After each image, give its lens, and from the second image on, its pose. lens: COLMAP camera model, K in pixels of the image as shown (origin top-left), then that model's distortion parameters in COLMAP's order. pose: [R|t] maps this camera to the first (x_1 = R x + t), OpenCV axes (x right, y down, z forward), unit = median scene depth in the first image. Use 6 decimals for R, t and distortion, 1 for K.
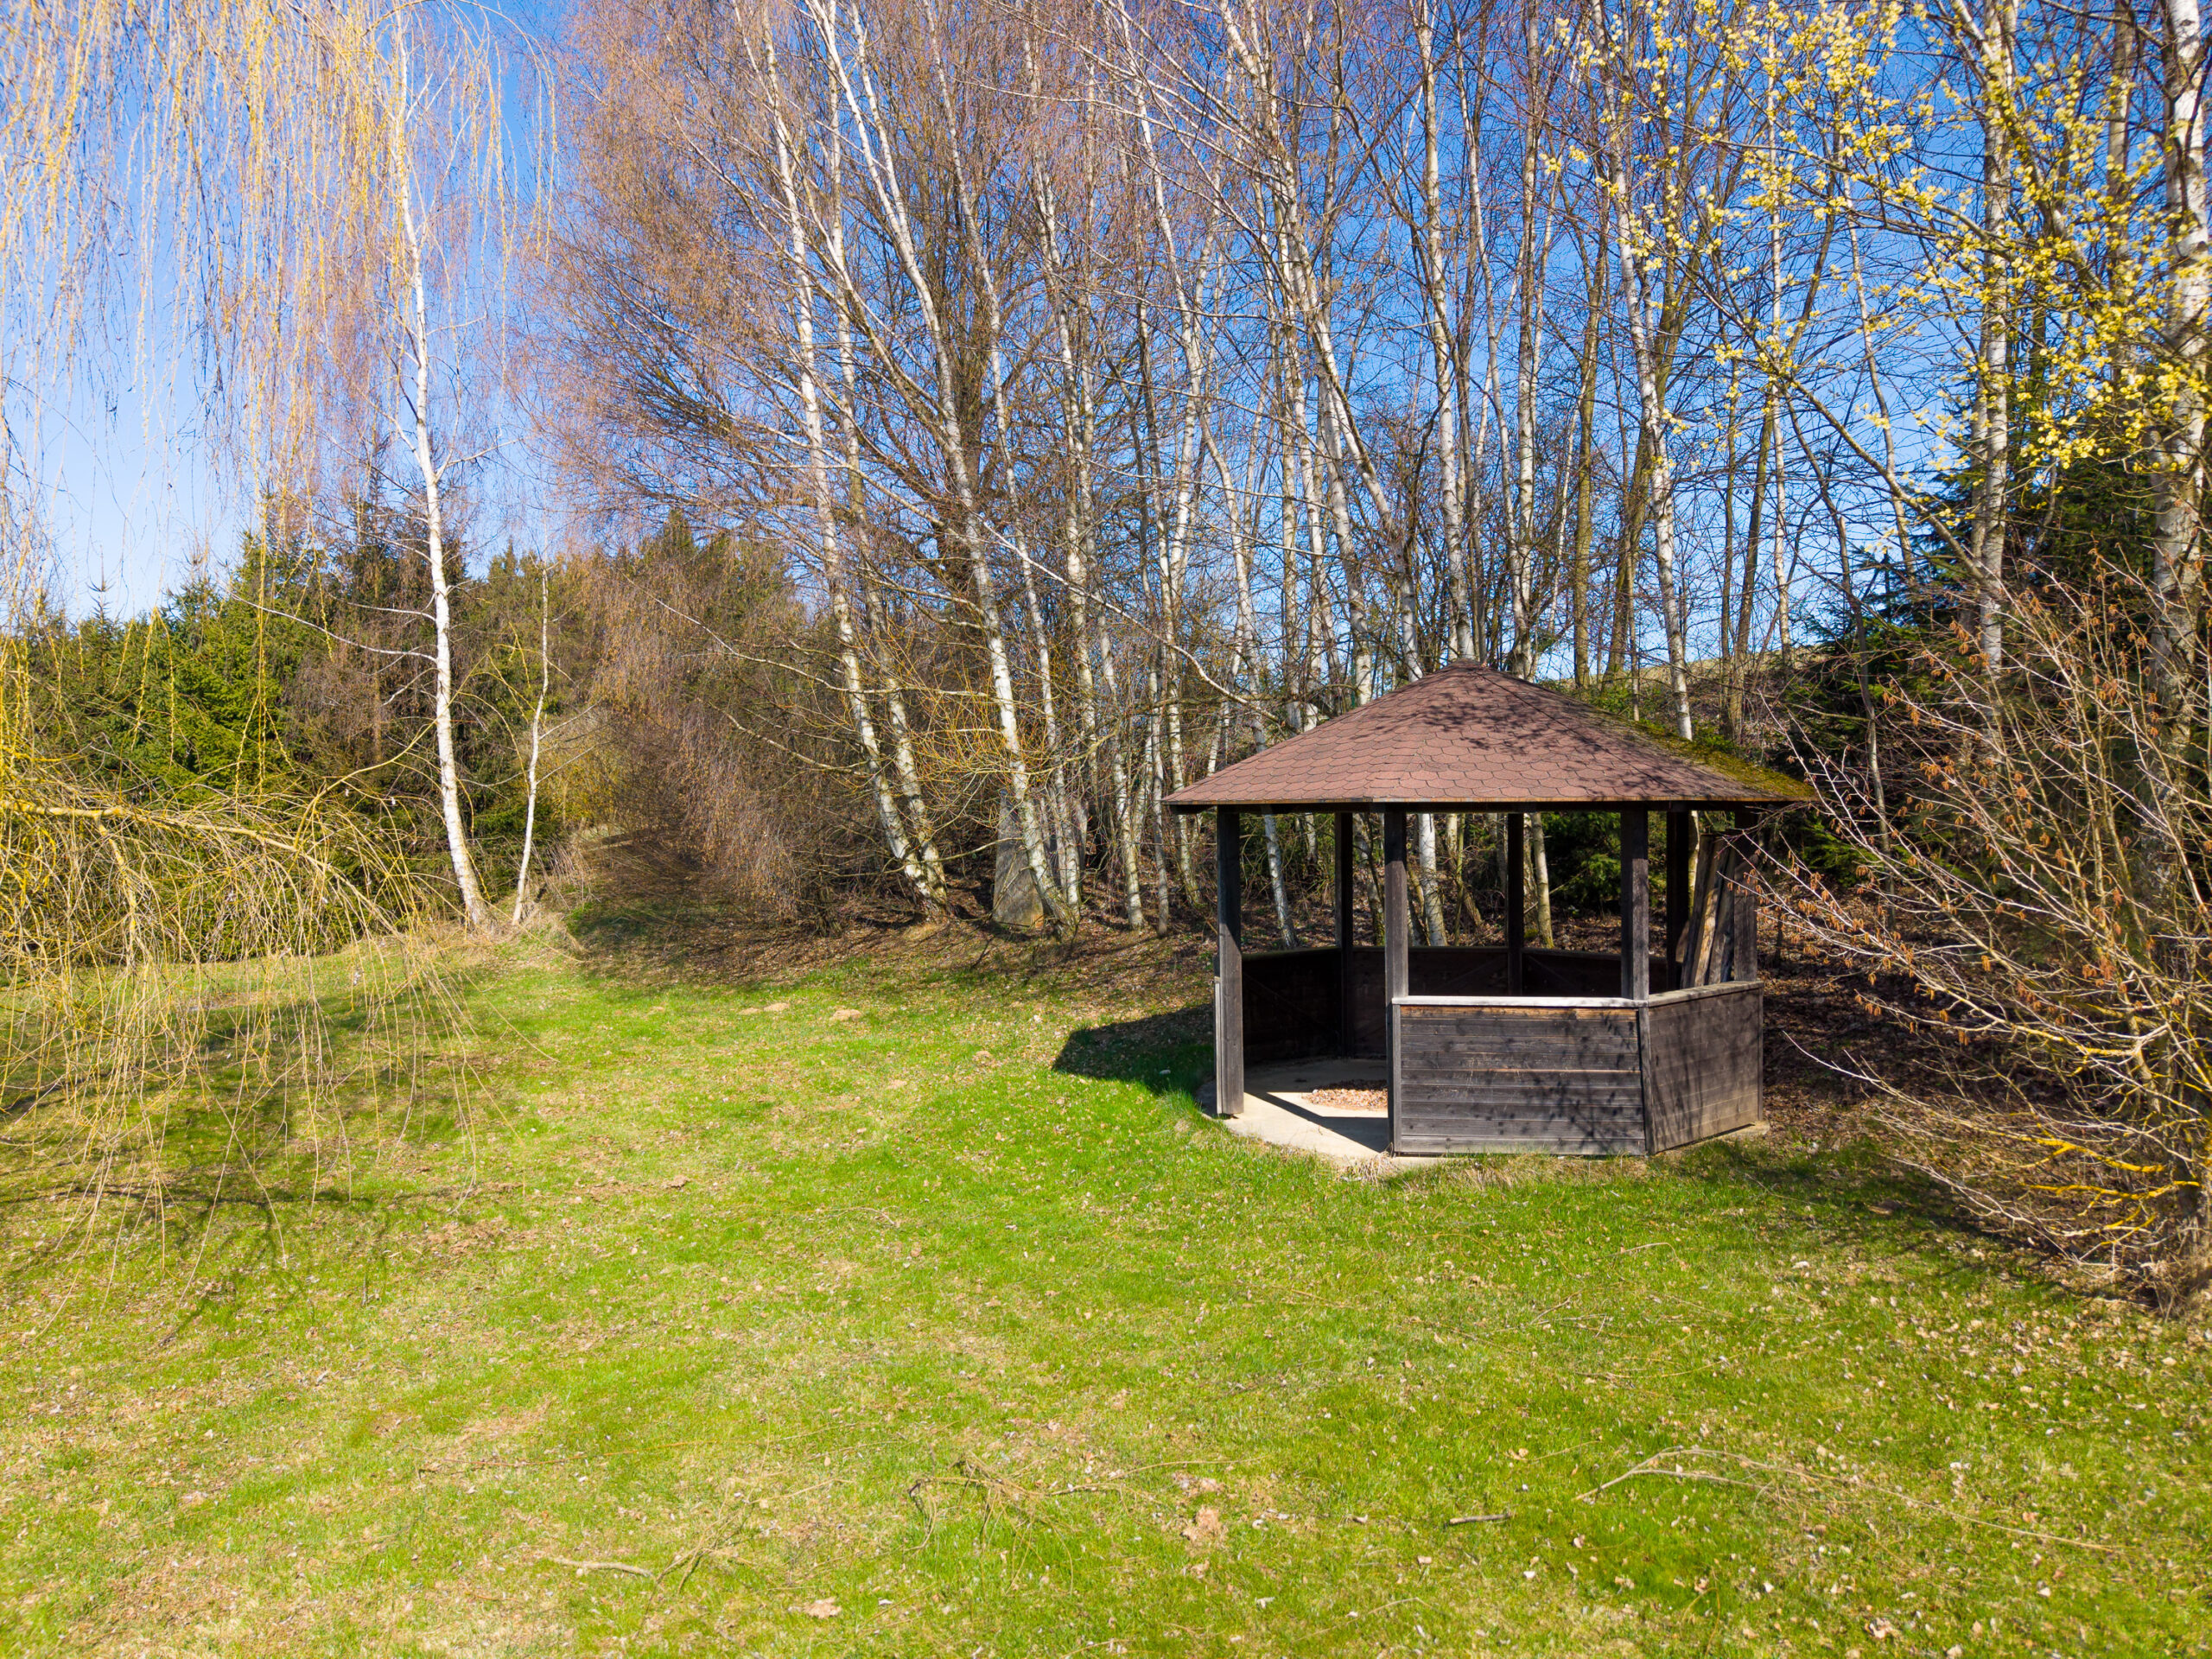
lens RADIAL K [[1473.3, 0, 1114.1], [0, 1473.3, 826.0], [0, 0, 1]] dist [0.017107, -0.014651]
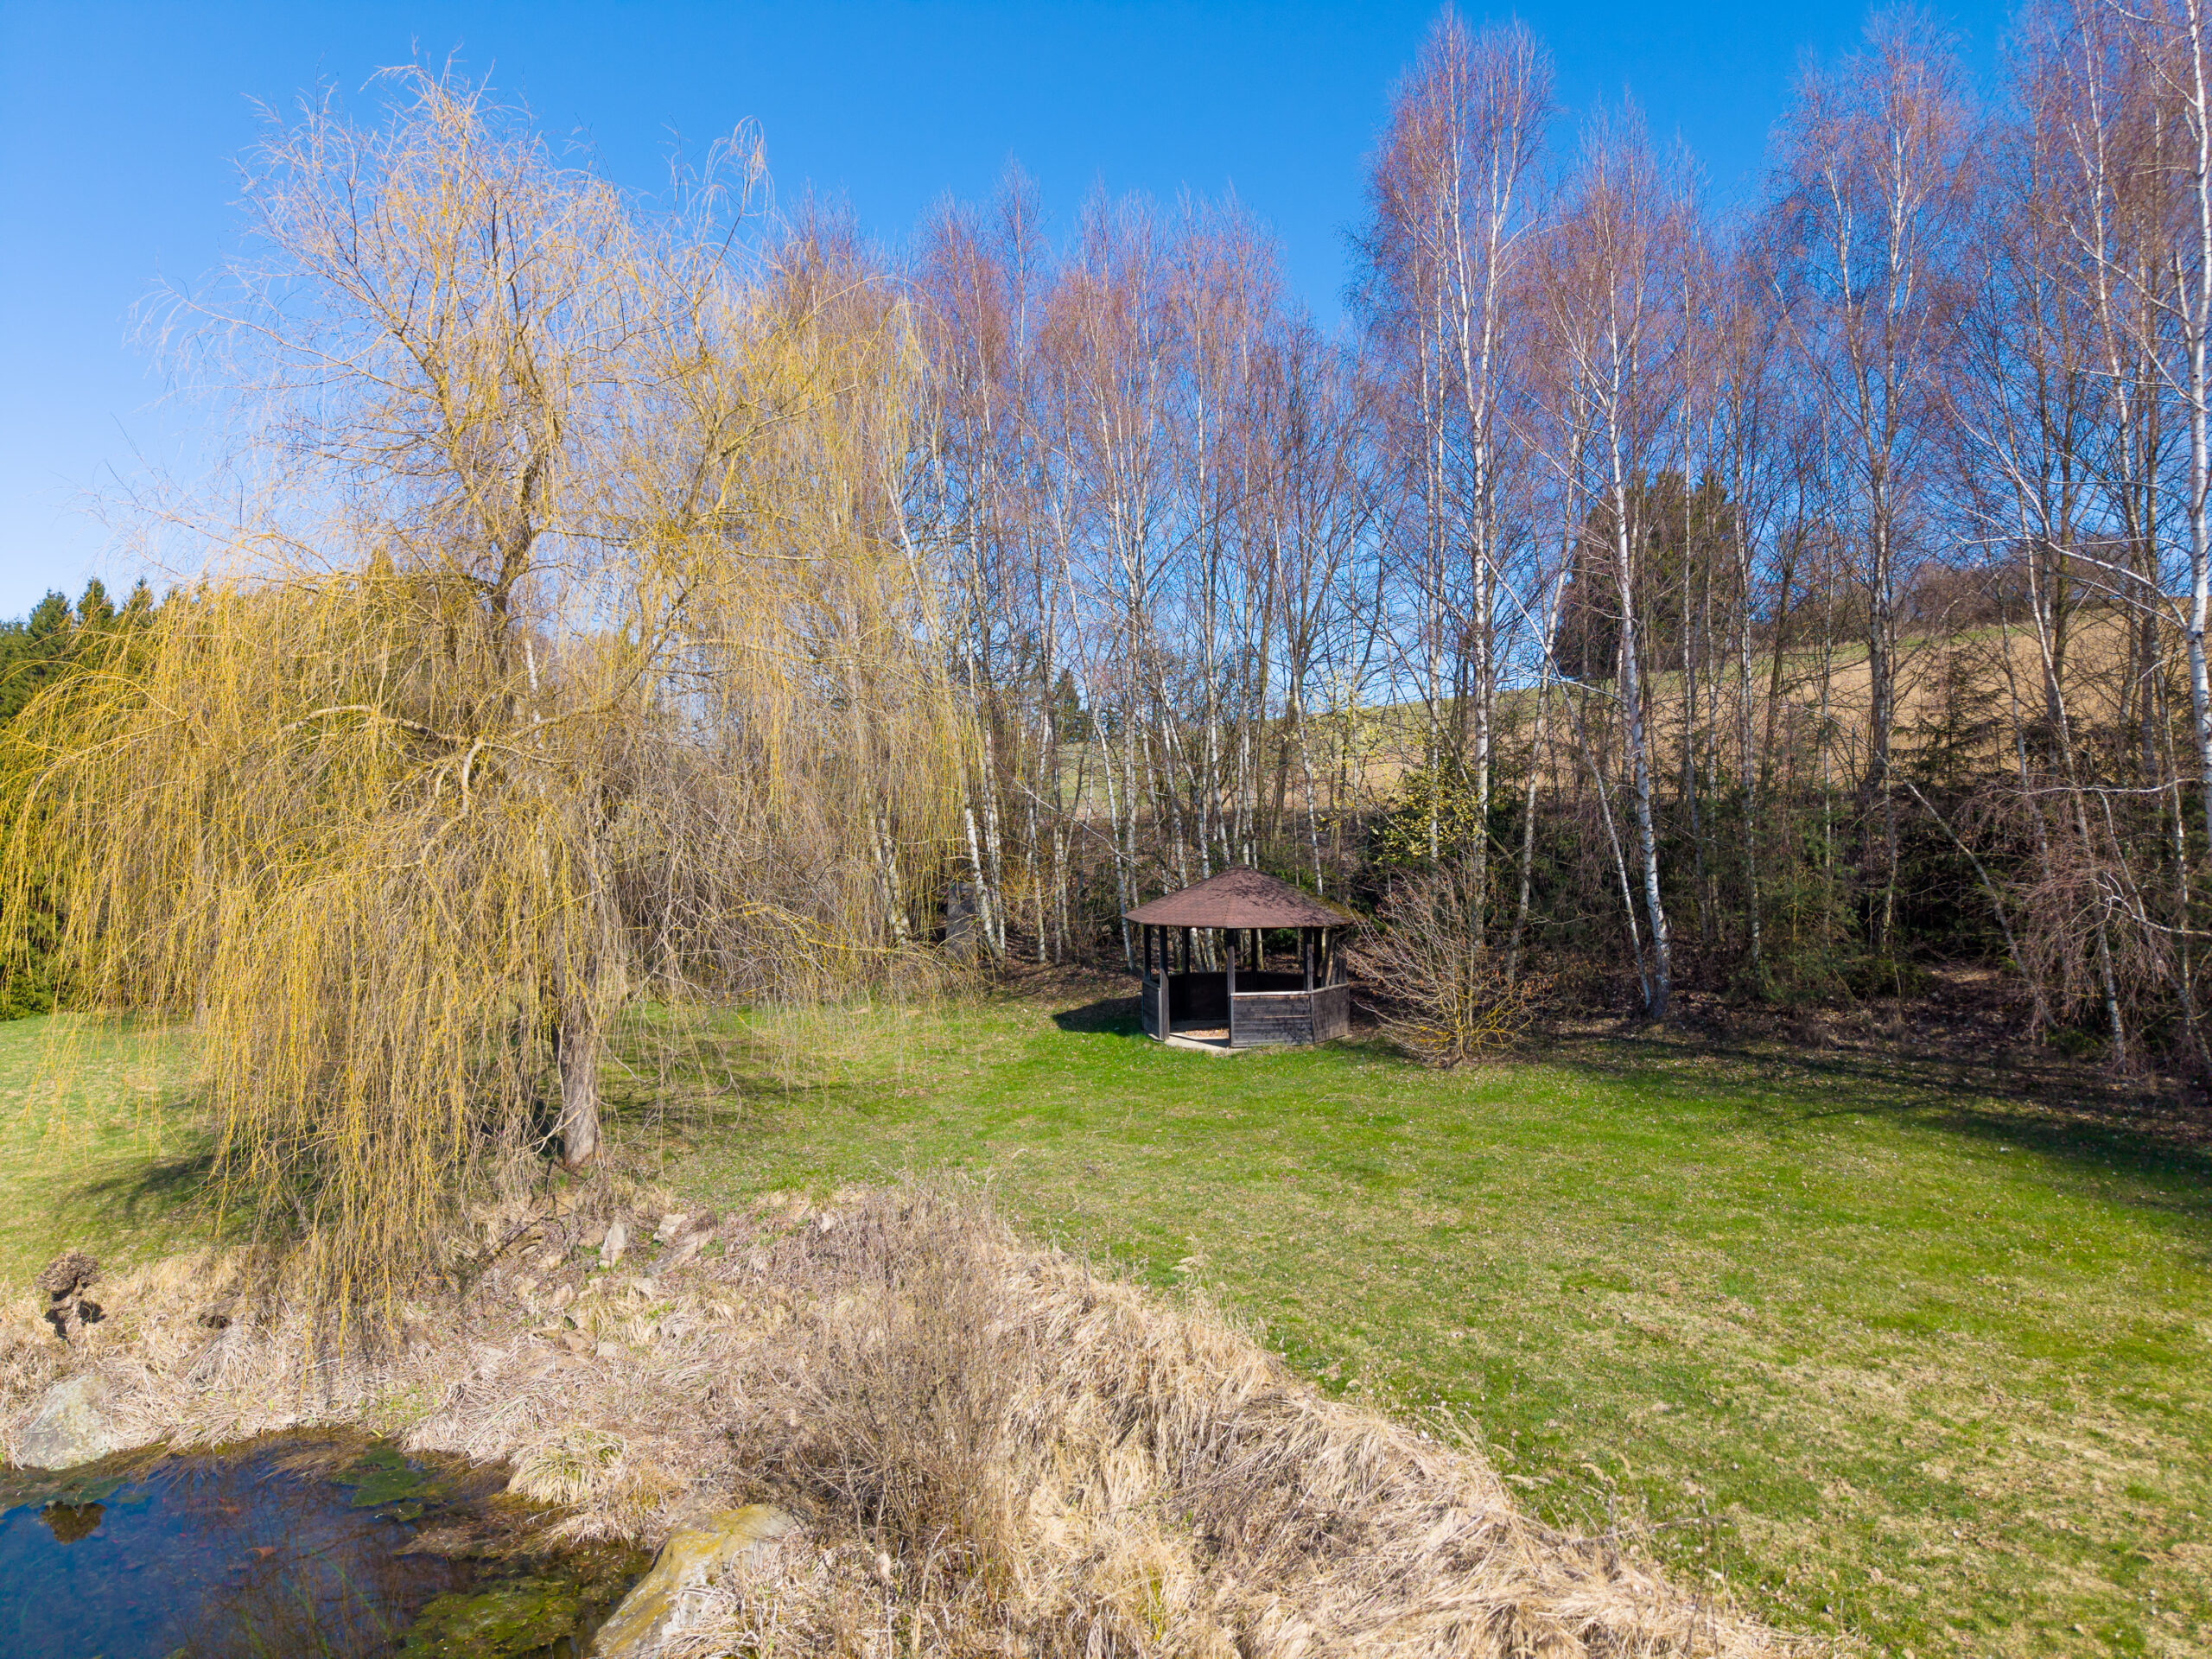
lens RADIAL K [[1473.3, 0, 1114.1], [0, 1473.3, 826.0], [0, 0, 1]] dist [0.017107, -0.014651]
pose [[0.966902, -0.002586, 0.255133, -0.758142], [0.002855, 0.999996, -0.000686, -0.208655], [-0.255130, 0.001391, 0.966906, -1.713660]]
